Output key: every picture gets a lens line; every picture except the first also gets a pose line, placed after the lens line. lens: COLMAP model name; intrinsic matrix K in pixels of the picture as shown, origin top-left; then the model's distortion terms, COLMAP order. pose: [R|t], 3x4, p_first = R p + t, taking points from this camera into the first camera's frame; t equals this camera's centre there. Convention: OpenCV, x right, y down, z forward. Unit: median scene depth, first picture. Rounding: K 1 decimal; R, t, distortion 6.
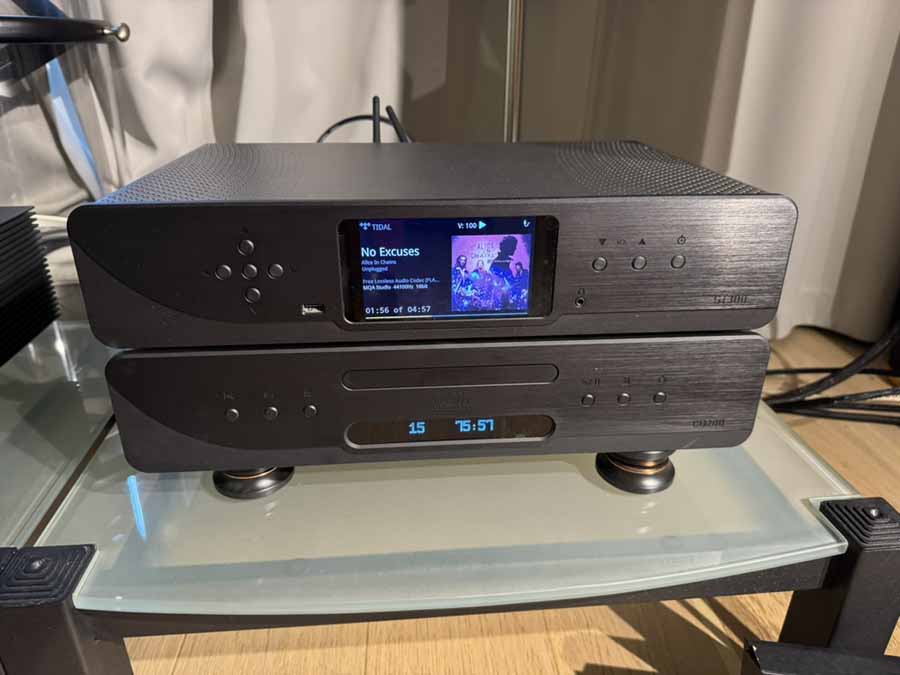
lens RADIAL K [[649.4, 0, 450.0], [0, 649.4, 337.5], [0, 0, 1]] dist [0.000495, 0.000316]
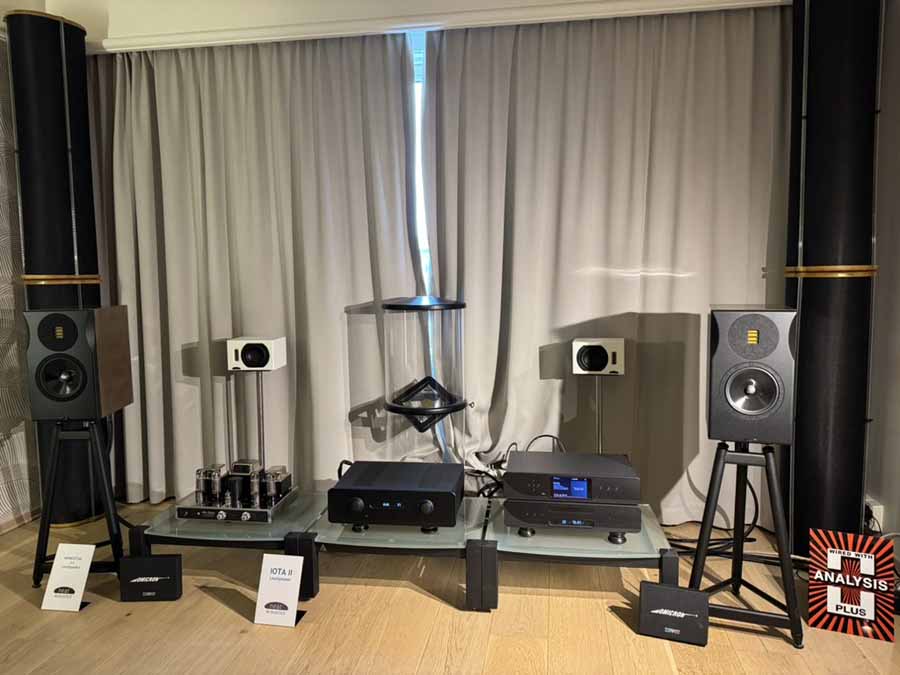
lens RADIAL K [[605.9, 0, 450.0], [0, 605.9, 337.5], [0, 0, 1]] dist [0.004402, 0.000993]
pose [[0.972221, 0.001610, -0.234059, 0.156634], [-0.078481, 0.944332, -0.319496, 0.318725], [0.220515, 0.328990, 0.918226, -3.337086]]
